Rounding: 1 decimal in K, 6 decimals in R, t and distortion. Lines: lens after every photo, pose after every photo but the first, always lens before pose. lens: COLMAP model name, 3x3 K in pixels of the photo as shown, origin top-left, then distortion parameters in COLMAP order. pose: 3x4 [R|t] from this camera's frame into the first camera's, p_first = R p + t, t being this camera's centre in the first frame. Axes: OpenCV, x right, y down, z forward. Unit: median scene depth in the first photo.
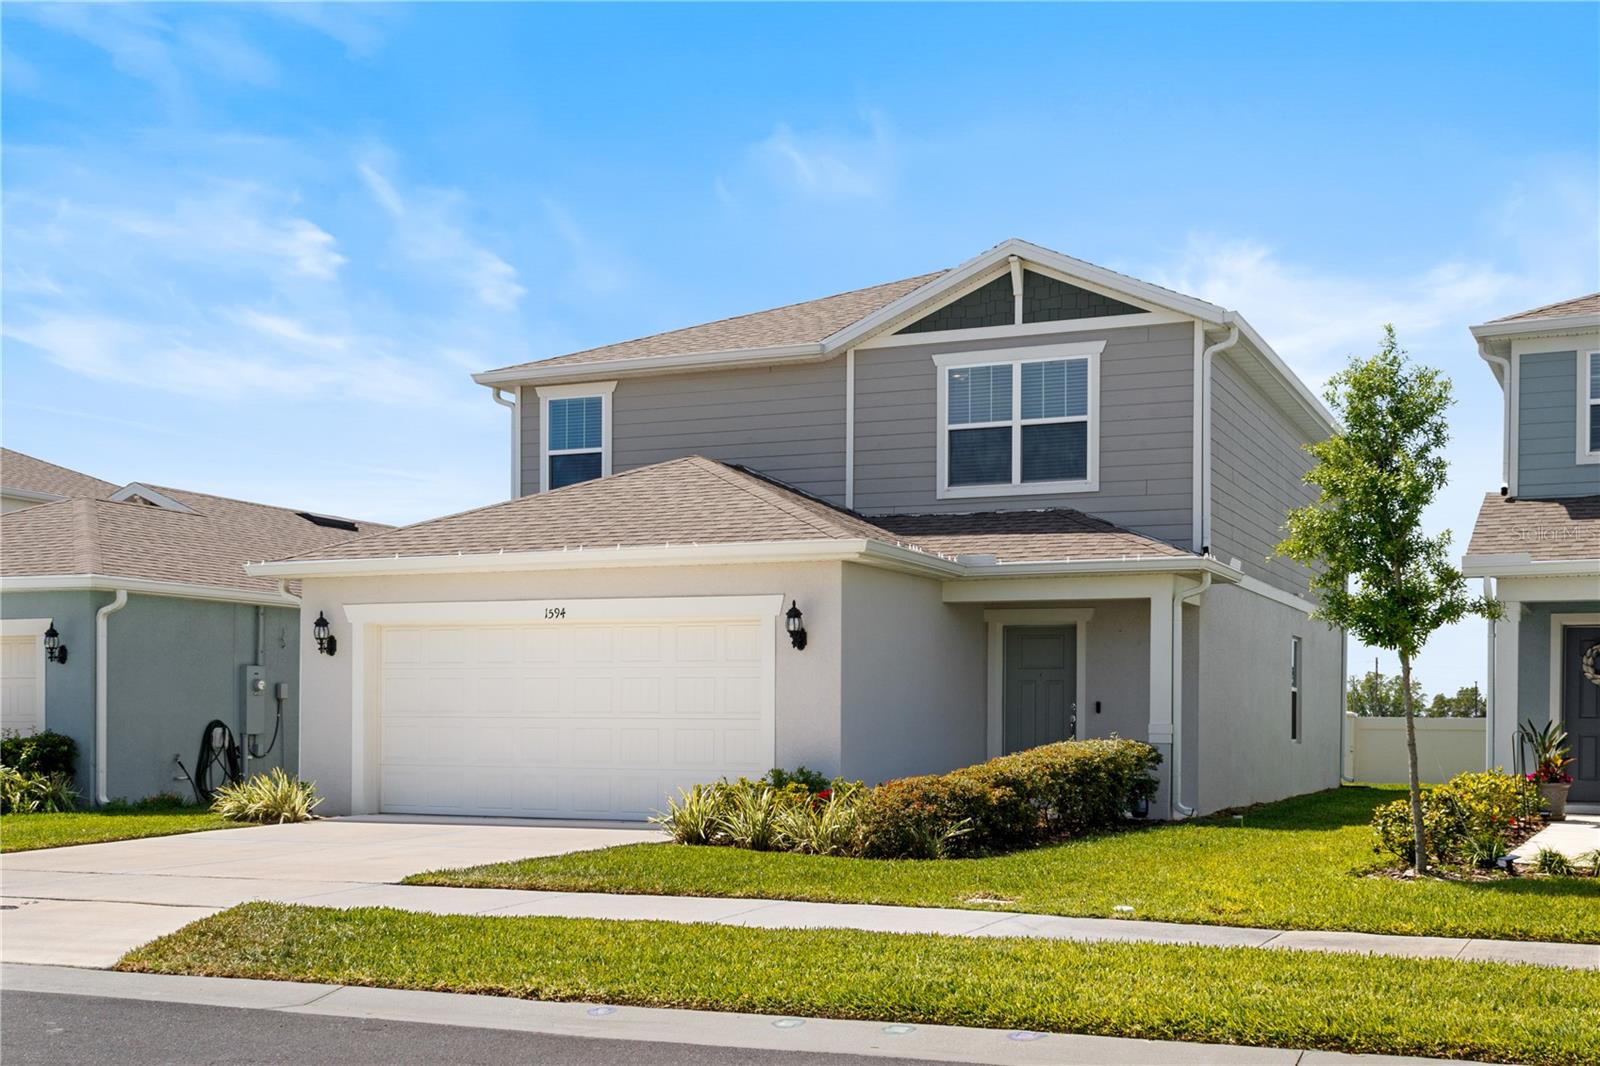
lens RADIAL K [[1885.8, 0, 800.0], [0, 1885.8, 533.0], [0, 0, 1]] dist [0.002787, 0.005249]
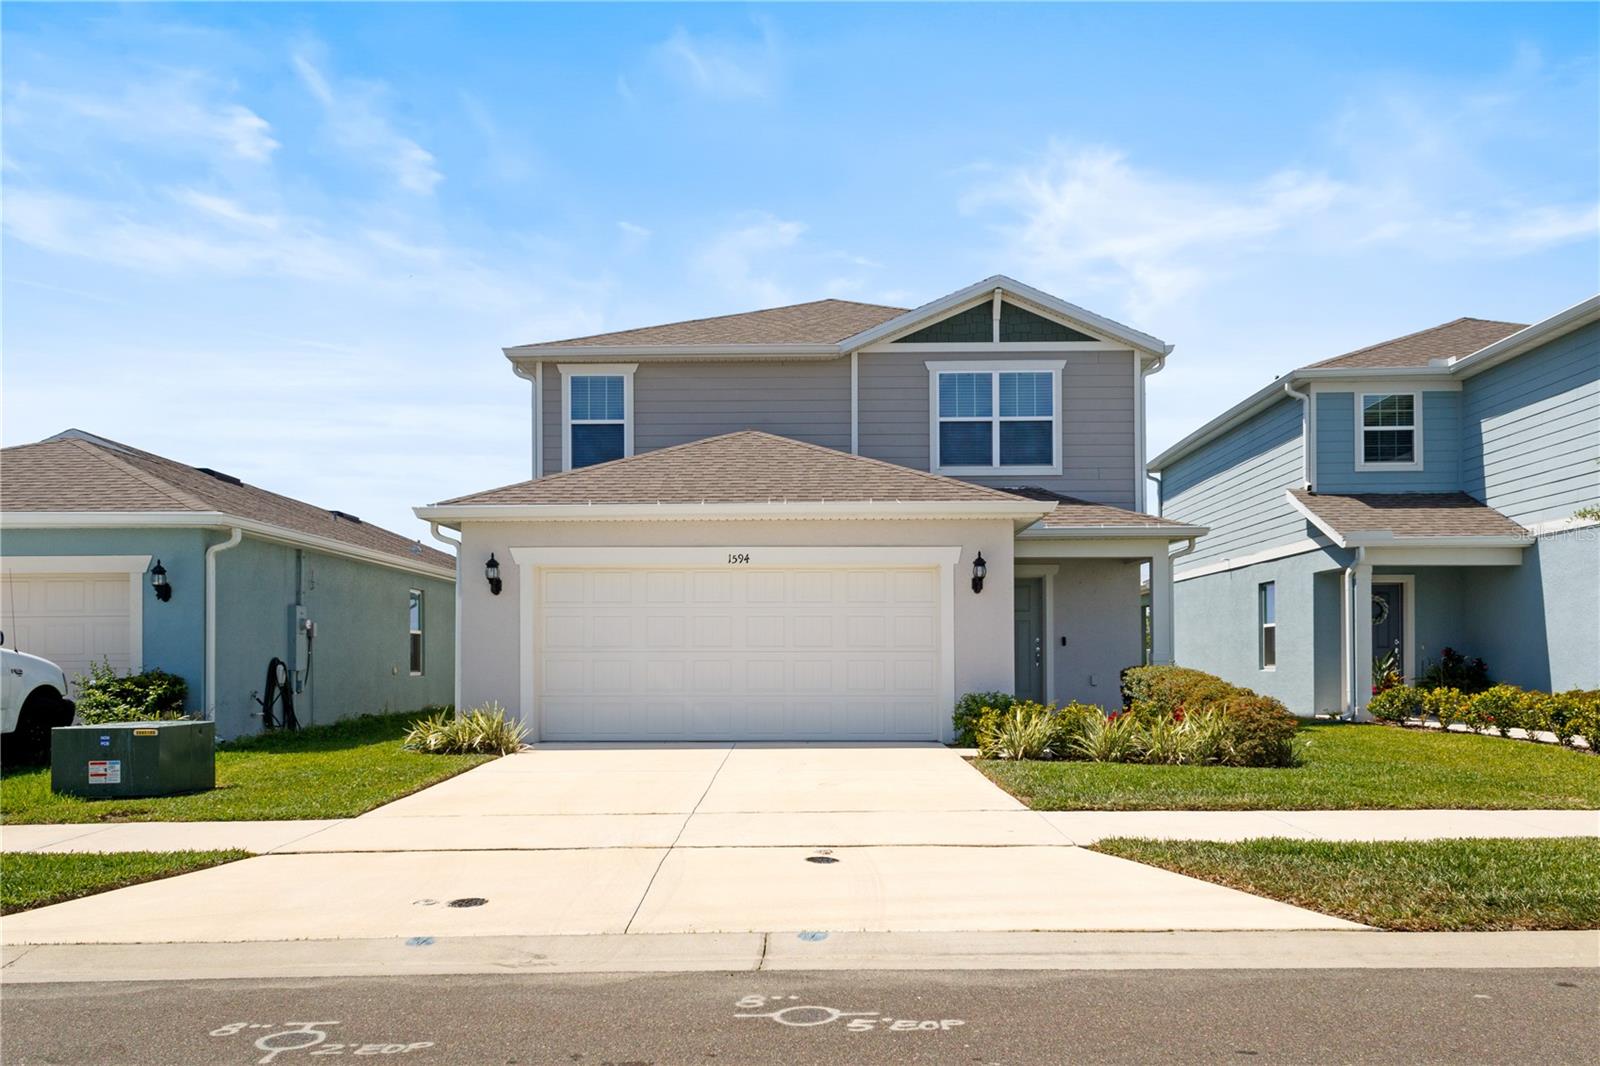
lens RADIAL K [[1318.7, 0, 800.0], [0, 1318.7, 533.0], [0, 0, 1]] dist [0.006903, -0.001423]
pose [[0.916782, 0.028627, 0.398360, -0.360895], [-0.031253, 0.999511, 0.000099, 0.022798], [-0.398162, -0.012541, 0.917229, 0.232342]]
